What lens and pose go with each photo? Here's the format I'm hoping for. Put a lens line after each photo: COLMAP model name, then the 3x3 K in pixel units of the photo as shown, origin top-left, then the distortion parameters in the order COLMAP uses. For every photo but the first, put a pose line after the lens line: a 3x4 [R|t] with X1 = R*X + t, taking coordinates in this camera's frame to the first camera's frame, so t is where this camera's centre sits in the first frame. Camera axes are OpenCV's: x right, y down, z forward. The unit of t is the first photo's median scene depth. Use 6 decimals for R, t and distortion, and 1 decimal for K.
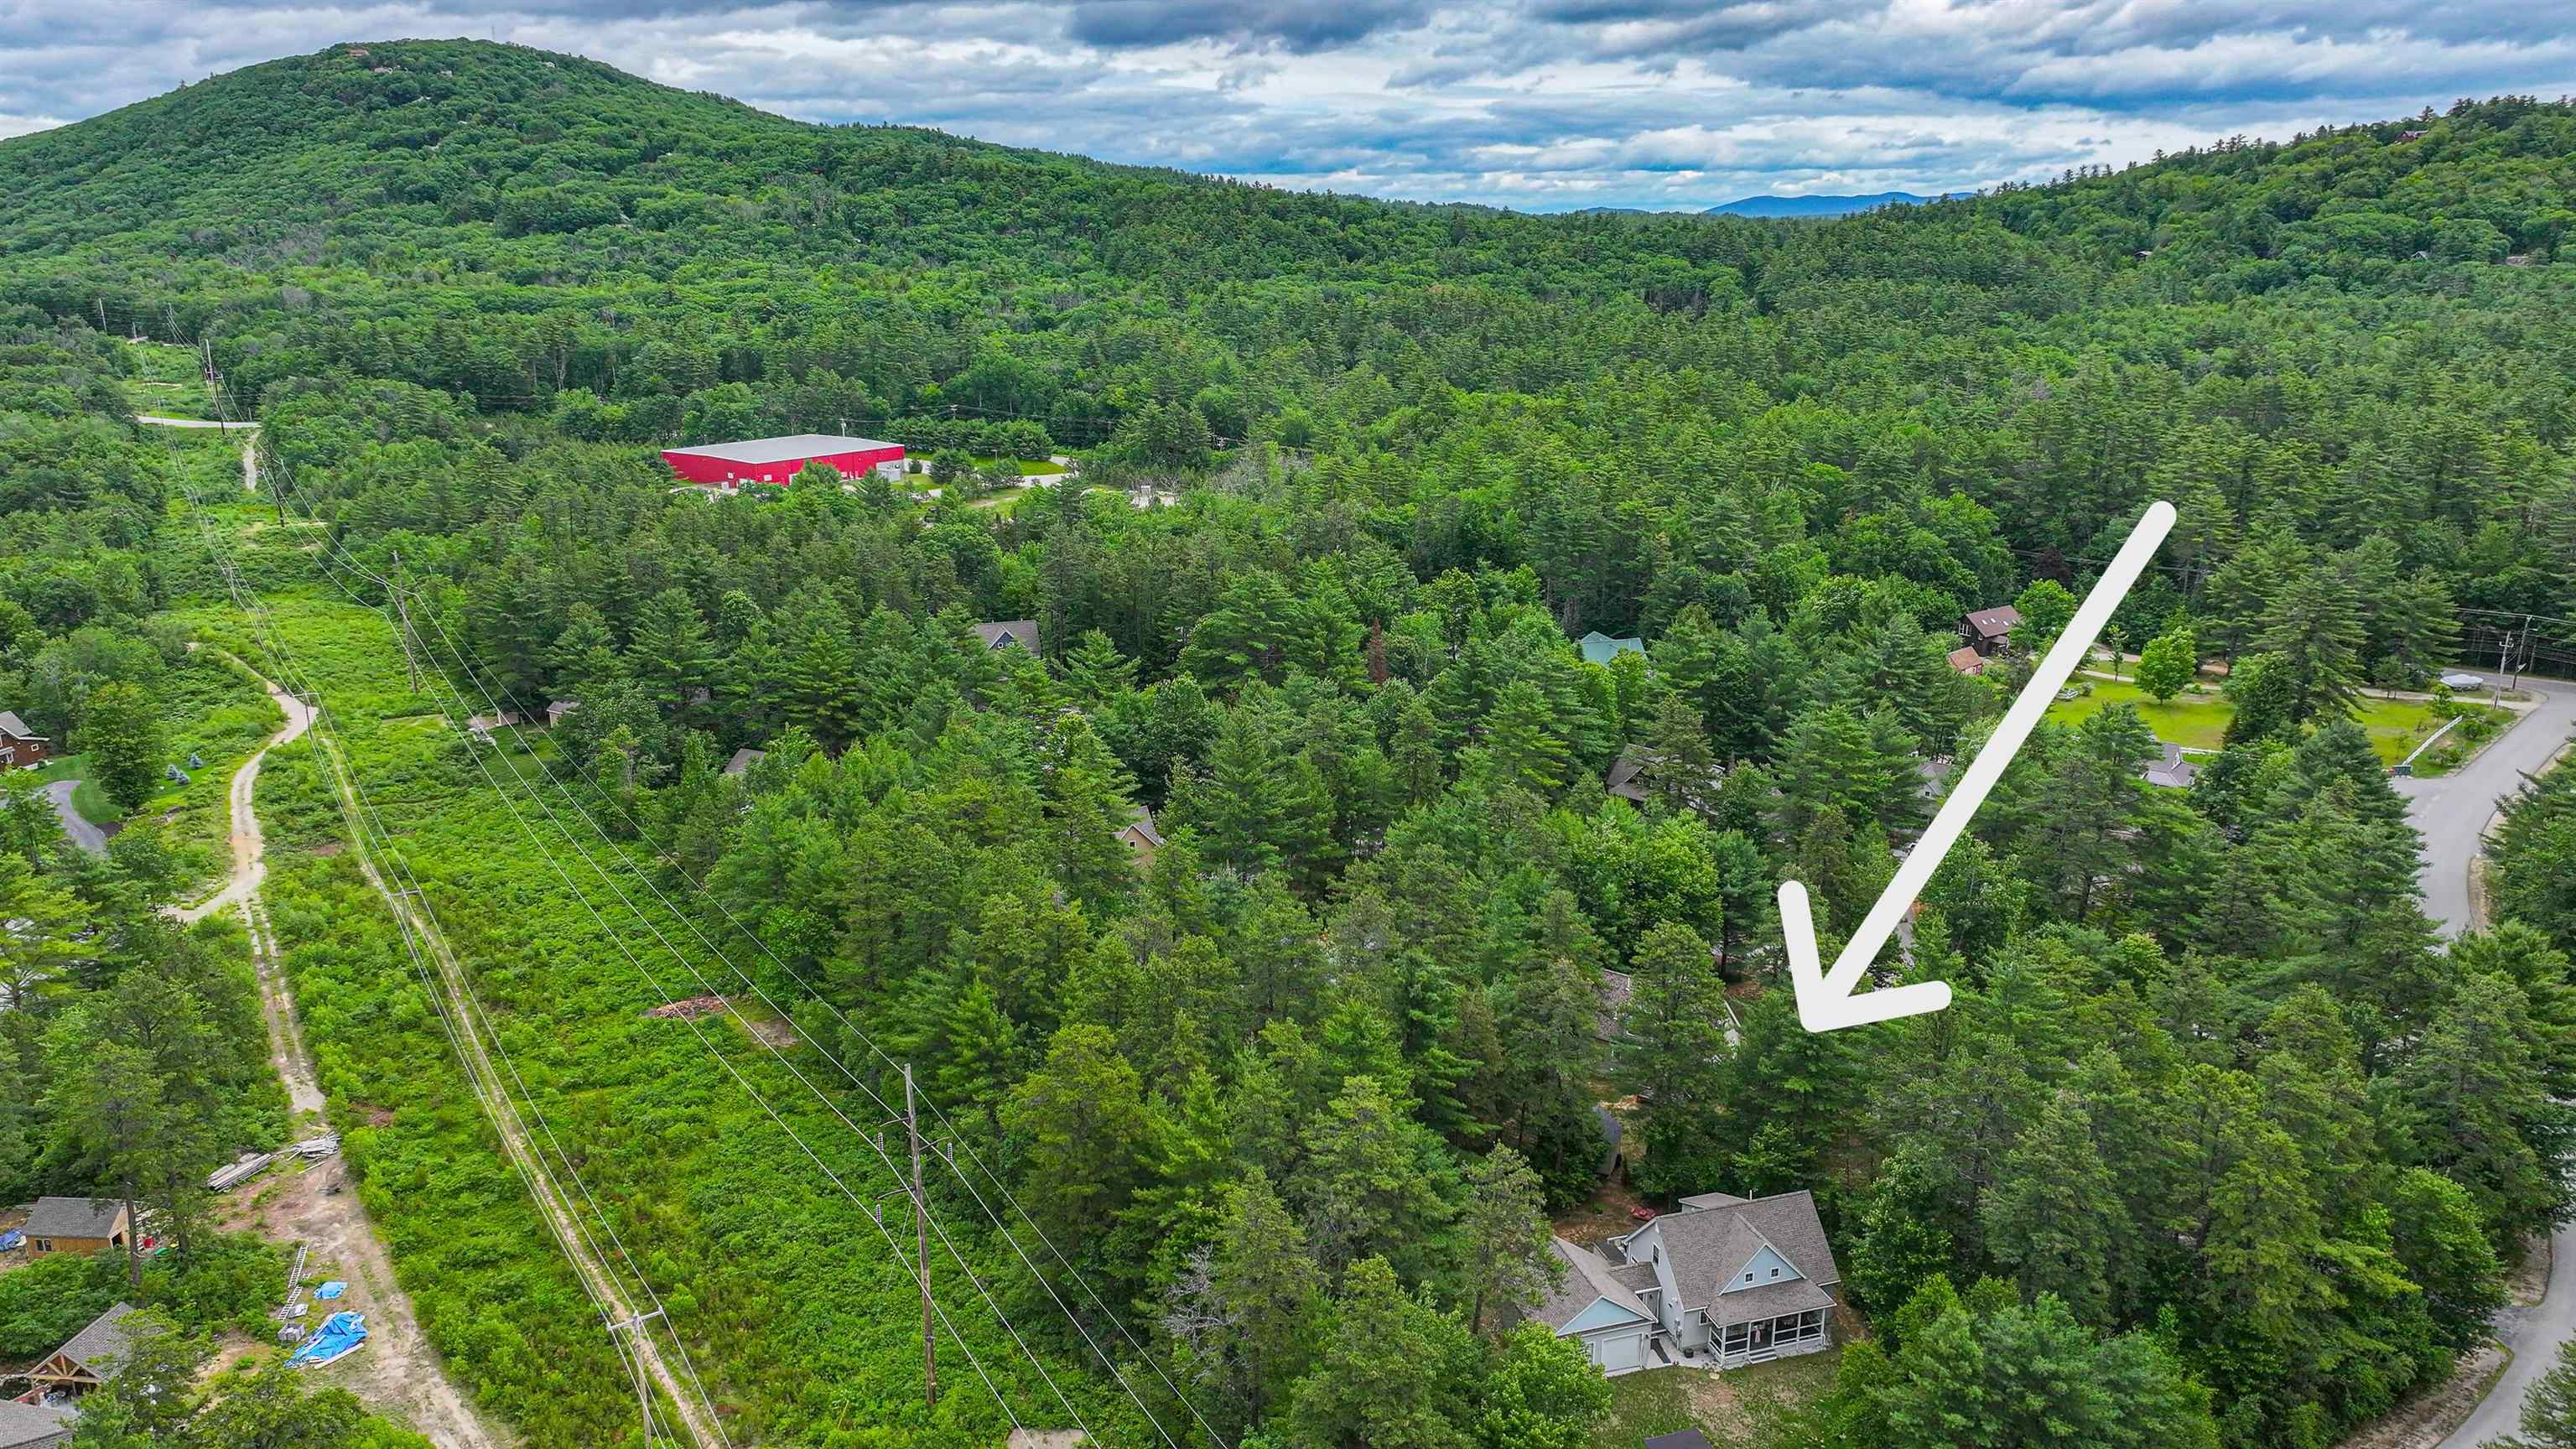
lens RADIAL K [[1810.8, 0, 1298.9], [0, 1810.8, 712.4], [0, 0, 1]] dist [-0.000680, 0.010077]
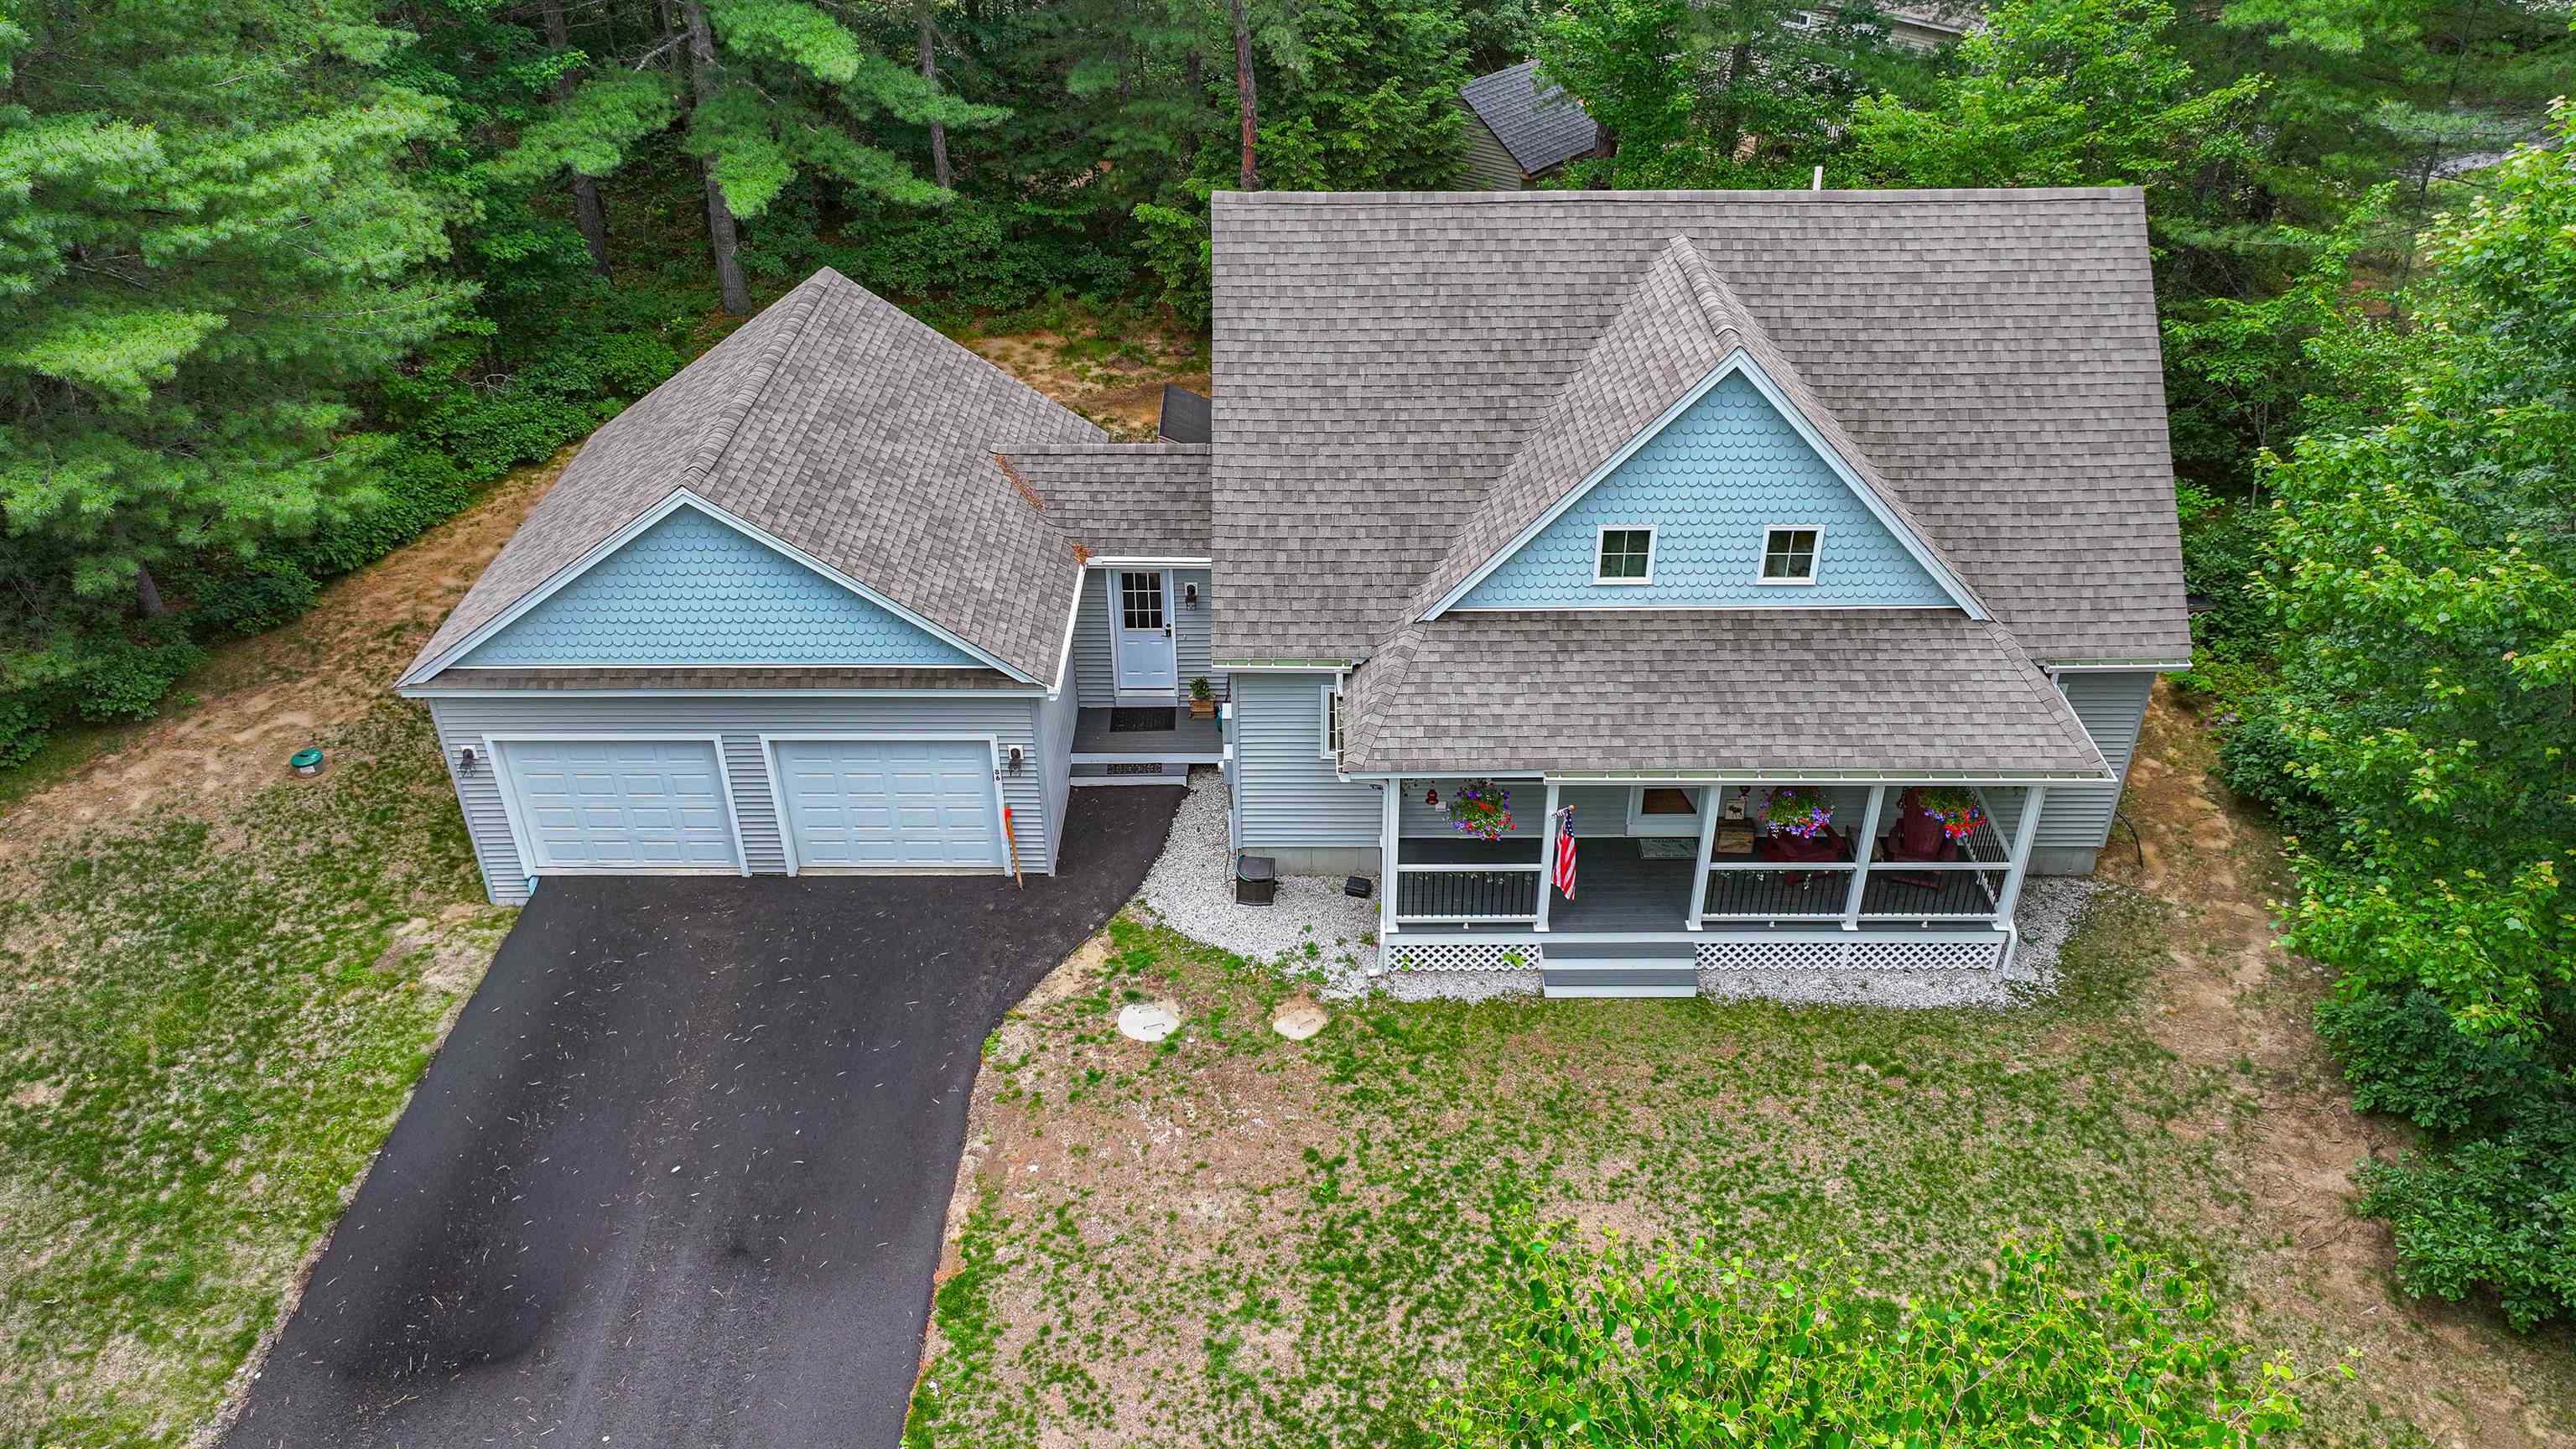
lens RADIAL K [[1810.8, 0, 1298.9], [0, 1810.8, 712.4], [0, 0, 1]] dist [-0.000680, 0.010077]
pose [[0.953569, 0.158272, -0.256234, 0.153982], [-0.073400, 0.947259, 0.311950, 0.158505], [0.292093, -0.278658, 0.914894, 0.476800]]
